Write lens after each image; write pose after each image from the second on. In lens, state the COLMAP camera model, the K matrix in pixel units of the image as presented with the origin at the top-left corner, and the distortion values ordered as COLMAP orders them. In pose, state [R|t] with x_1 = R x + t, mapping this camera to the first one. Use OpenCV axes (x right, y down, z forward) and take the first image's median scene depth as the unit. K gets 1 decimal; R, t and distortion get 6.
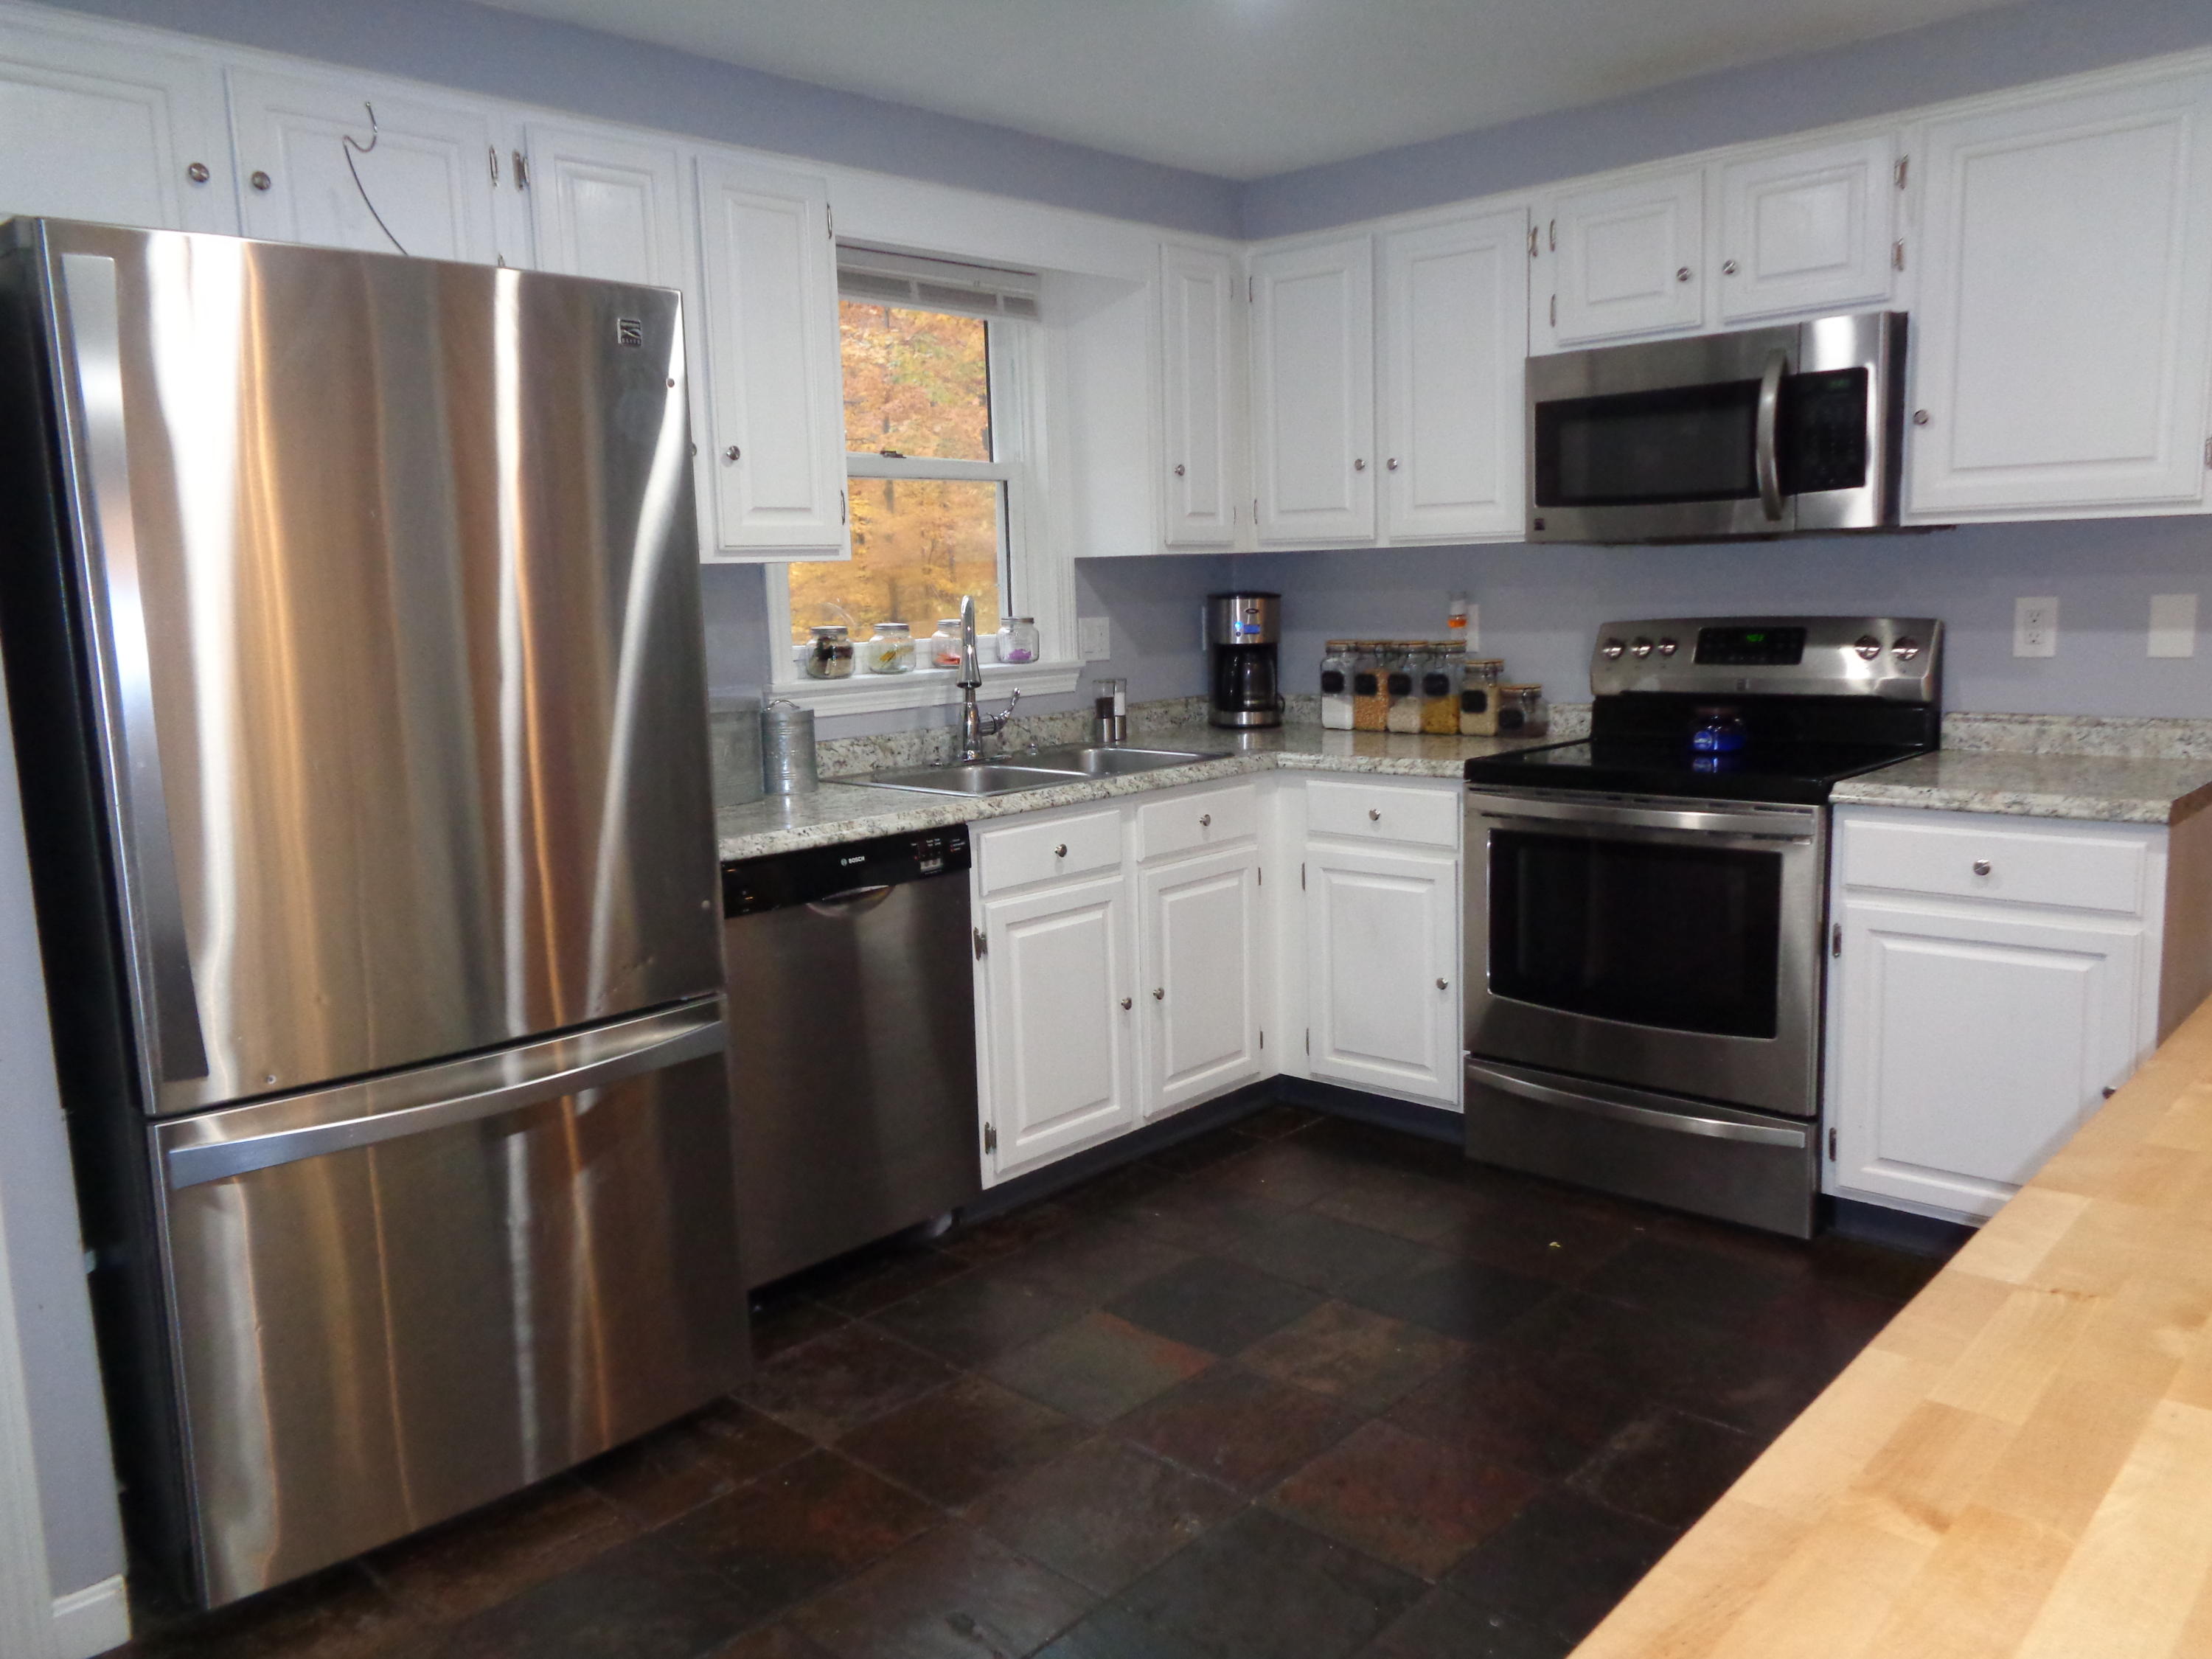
lens RADIAL K [[1658.1, 0, 1122.6], [0, 1658.1, 822.4], [0, 0, 1]] dist [0.000684, 0.006874]
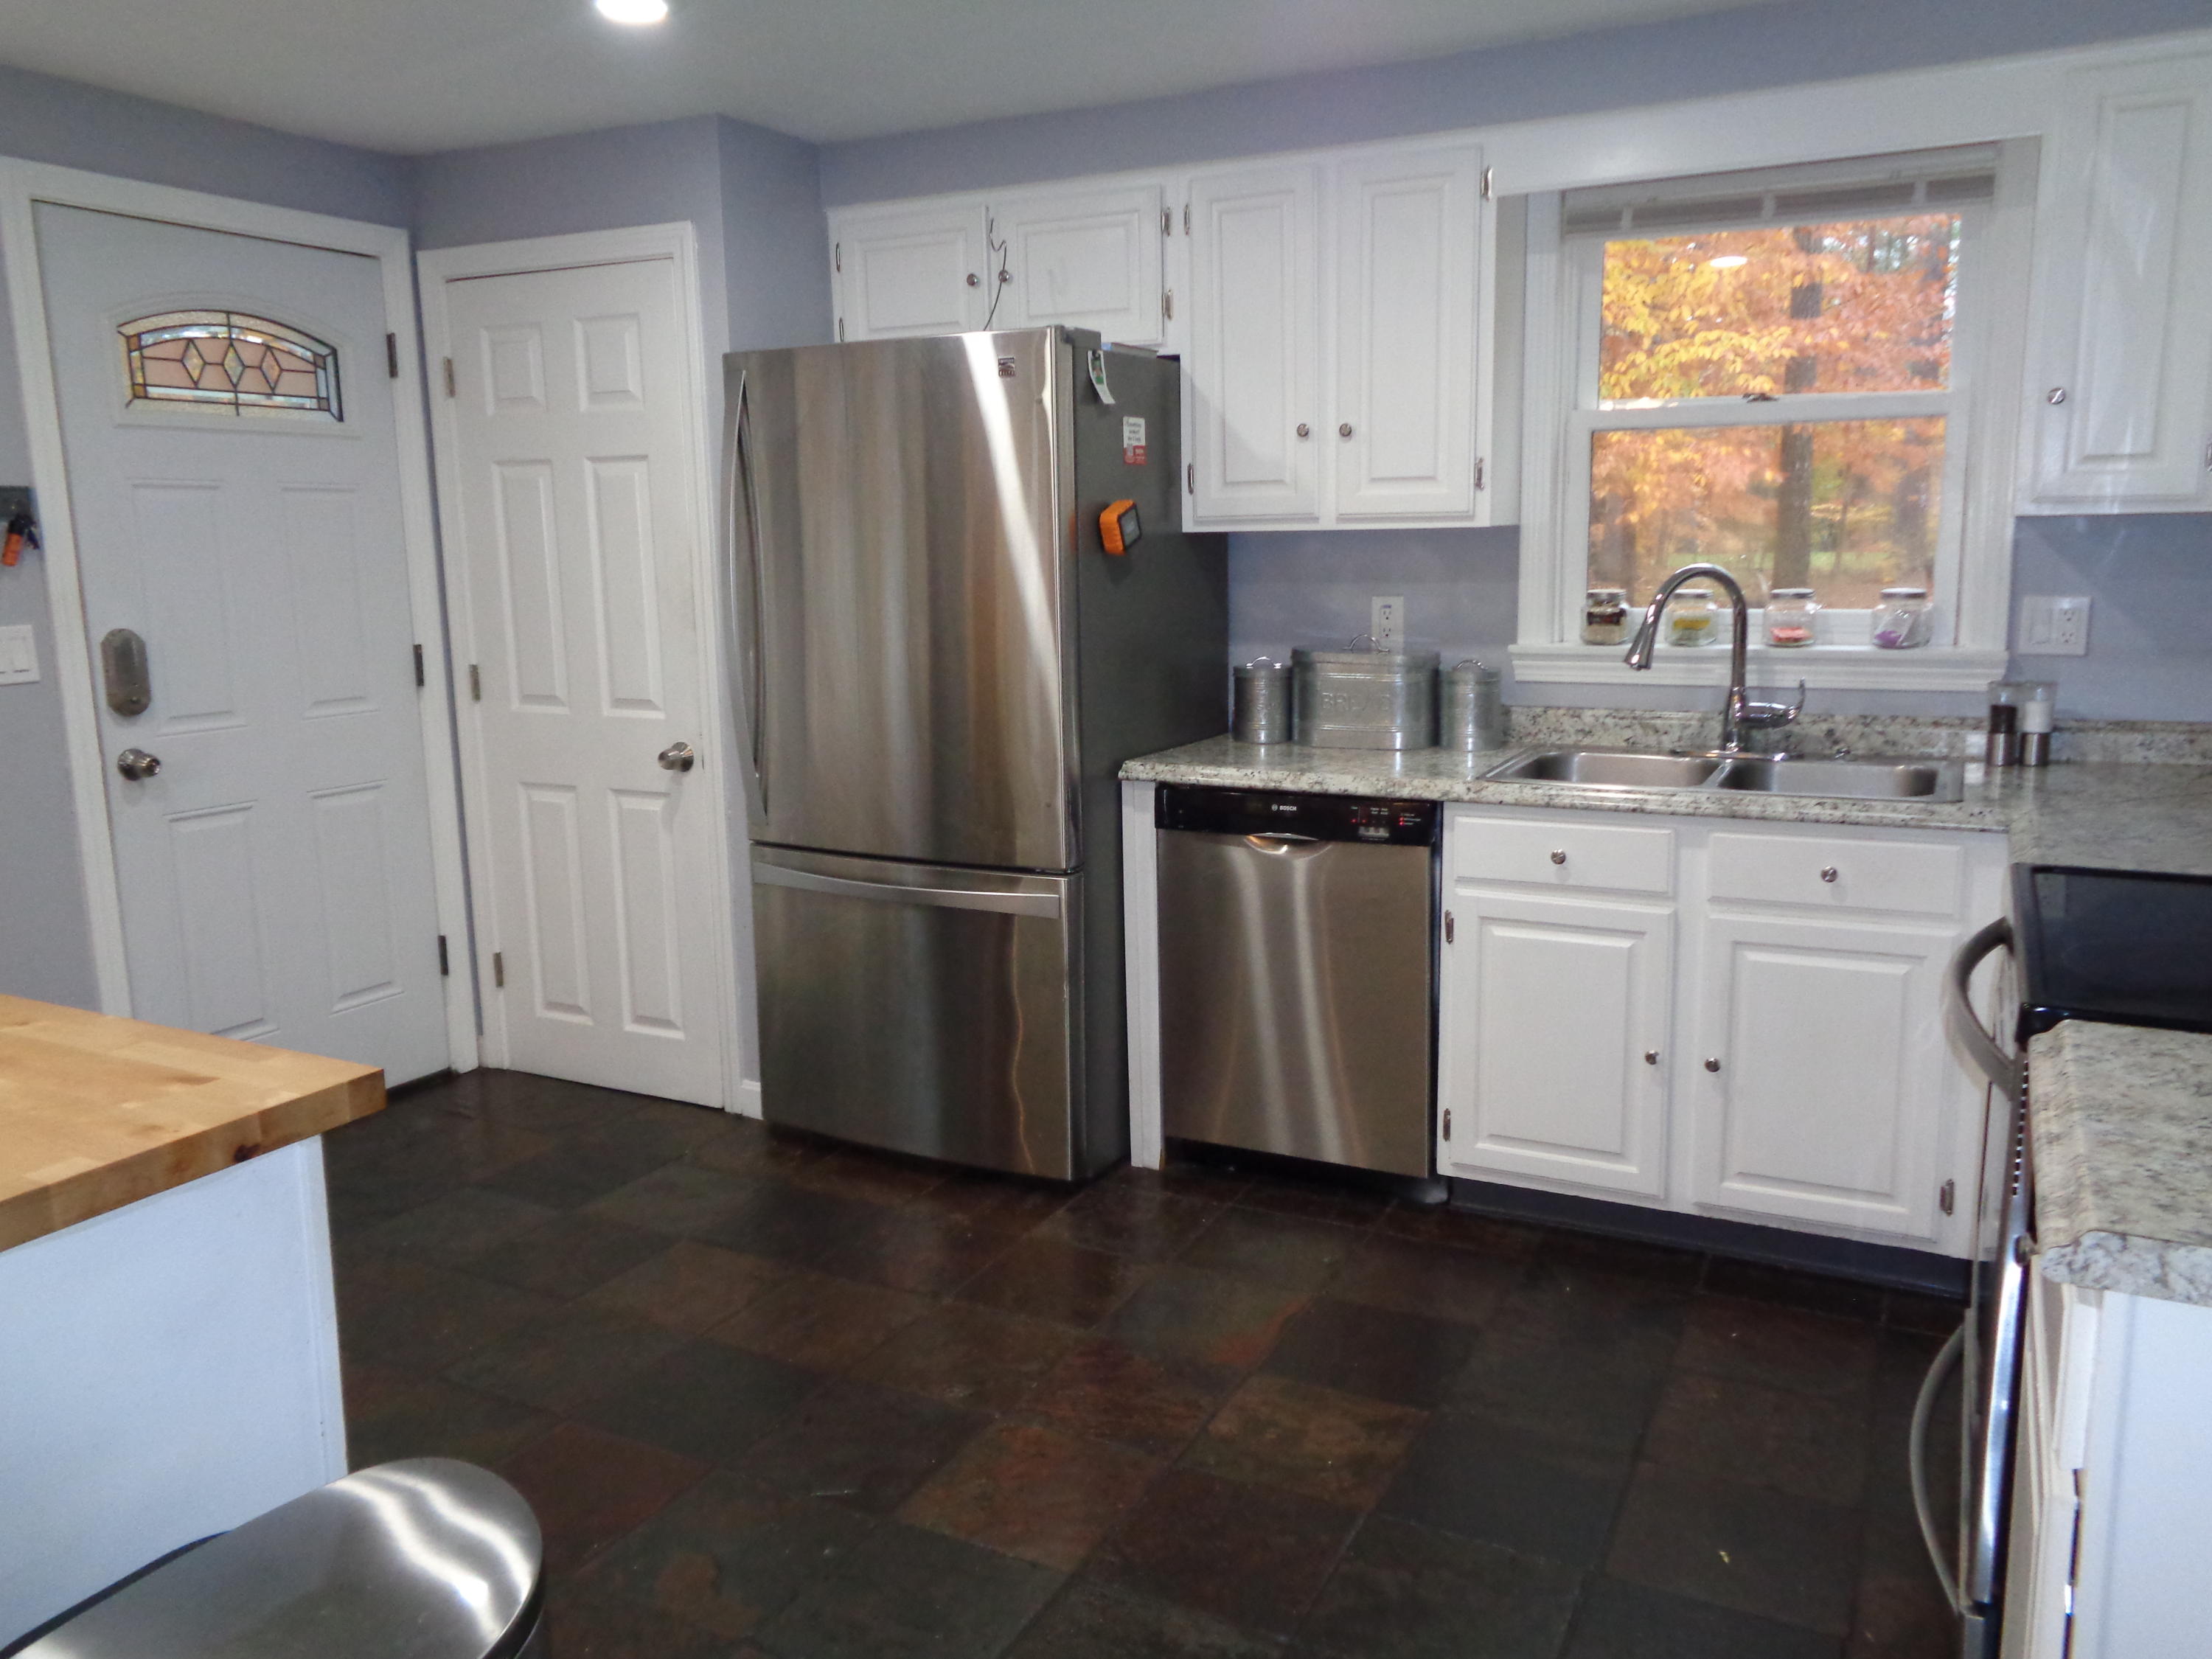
lens RADIAL K [[1658.1, 0, 1102.6], [0, 1658.1, 826.6], [0, 0, 1]] dist [0.000684, 0.006874]
pose [[0.274674, 0.198476, -0.940830, 0.753275], [-0.133059, 0.976896, 0.167239, -0.118983], [0.952287, 0.079250, 0.294737, 0.505683]]
